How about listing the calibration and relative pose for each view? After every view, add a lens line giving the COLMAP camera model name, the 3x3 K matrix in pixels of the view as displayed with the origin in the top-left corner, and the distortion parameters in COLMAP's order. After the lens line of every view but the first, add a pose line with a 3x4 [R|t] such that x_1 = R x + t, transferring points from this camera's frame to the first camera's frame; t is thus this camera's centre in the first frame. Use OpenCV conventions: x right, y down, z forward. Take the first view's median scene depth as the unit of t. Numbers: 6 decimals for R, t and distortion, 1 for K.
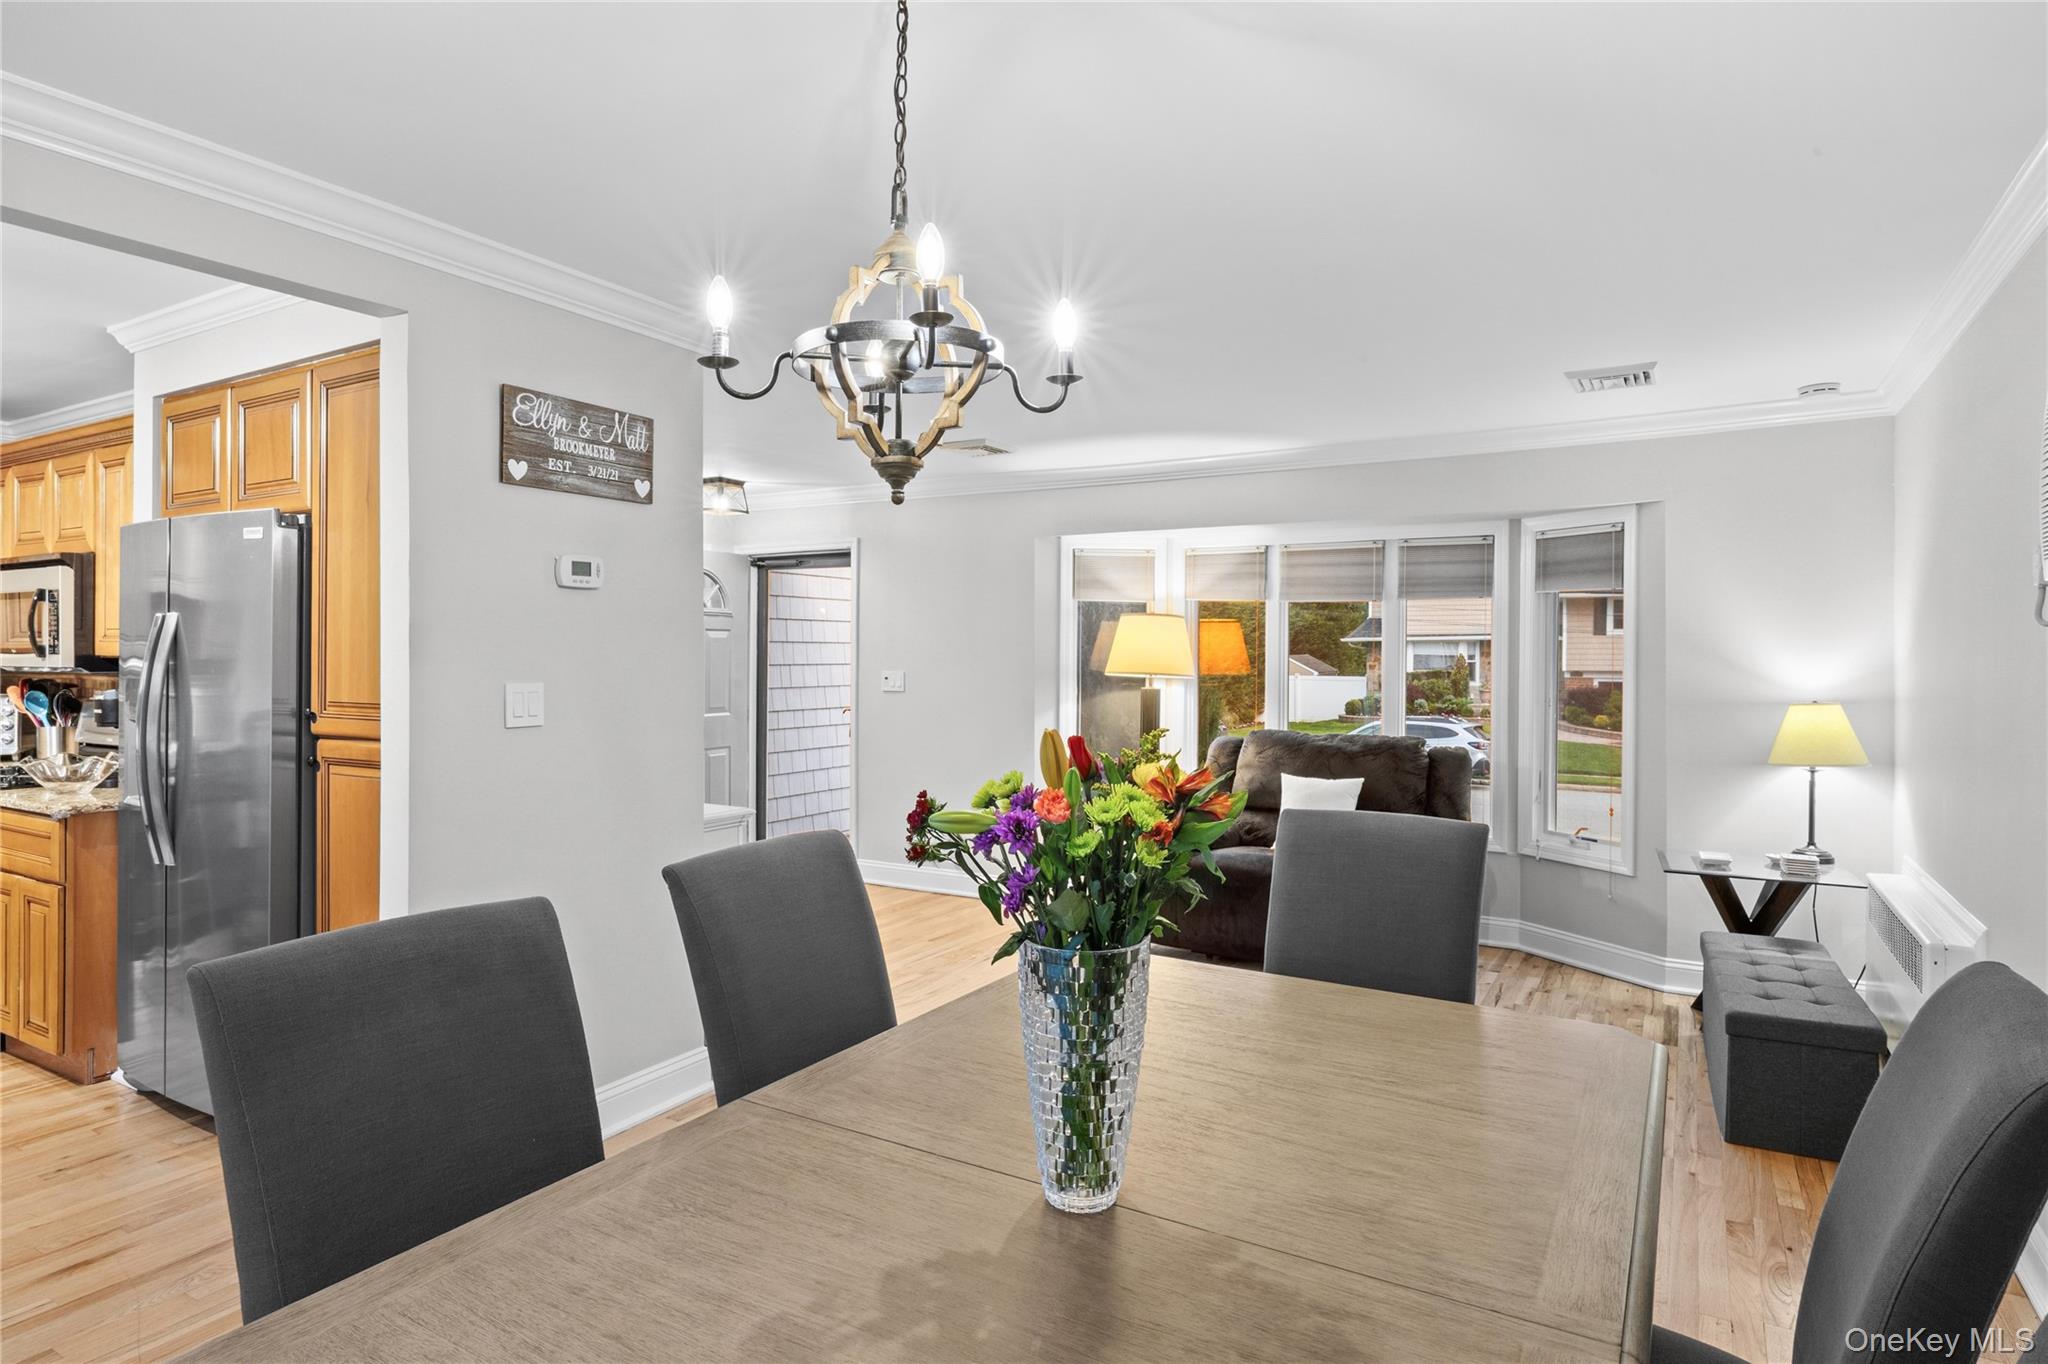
lens RADIAL K [[1139.4, 0, 1030.7], [0, 1139.4, 657.8], [0, 0, 1]] dist [-0.003207, -0.002061]
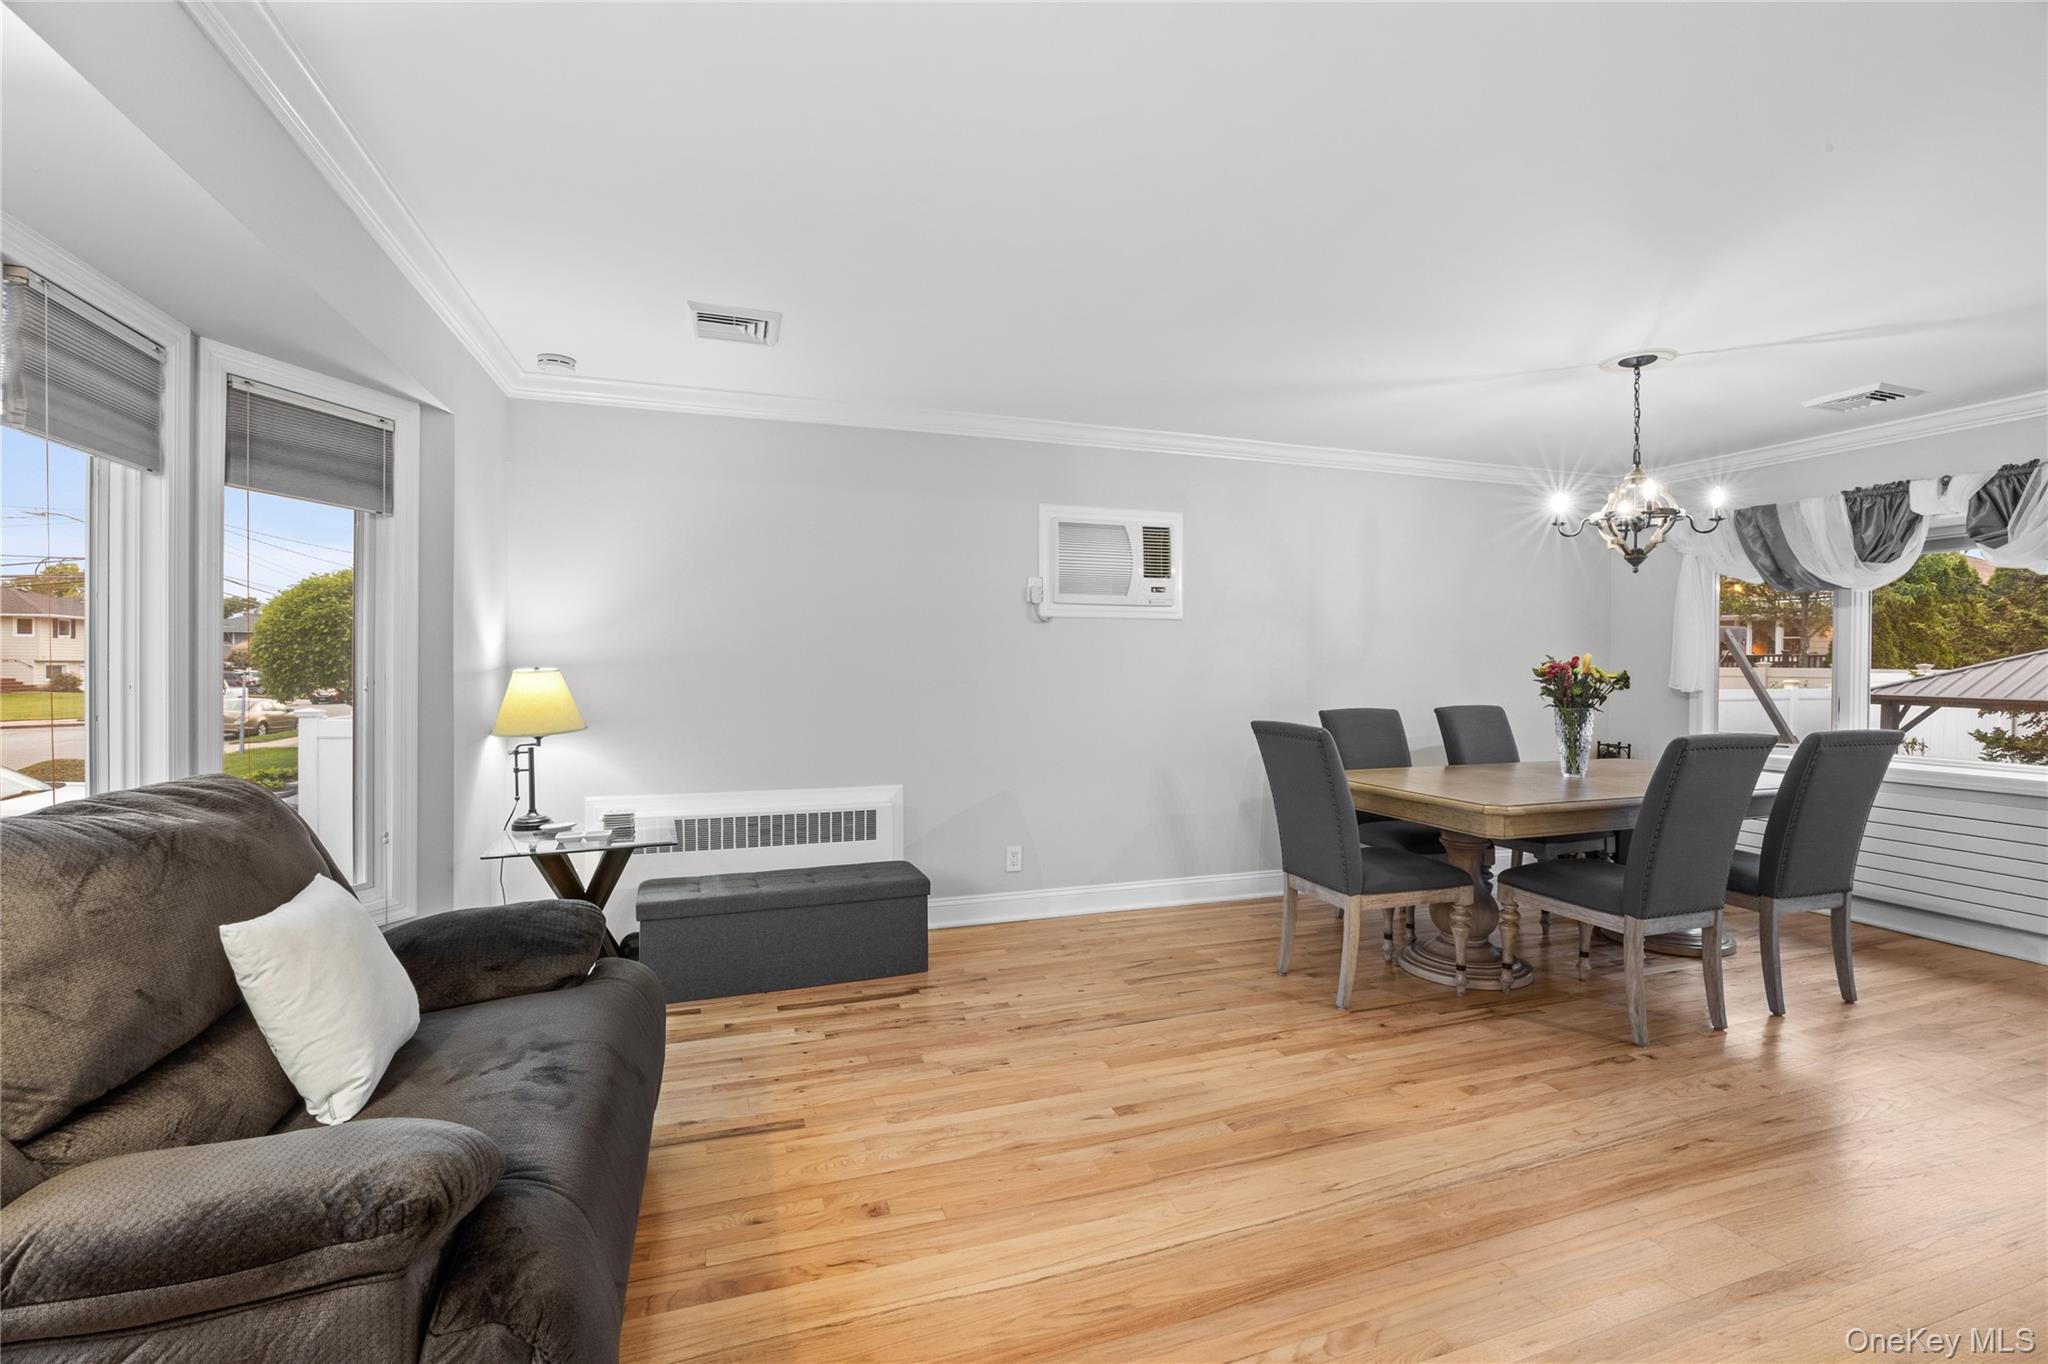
lens RADIAL K [[899.0, 0, 1030.6], [0, 899.0, 669.4], [0, 0, 1]] dist [-0.012981, 0.000117]
pose [[-0.759919, -0.008522, 0.649962, -0.152791], [-0.006361, 0.999964, 0.005673, 0.033374], [-0.649987, 0.000176, -0.759945, 1.334228]]
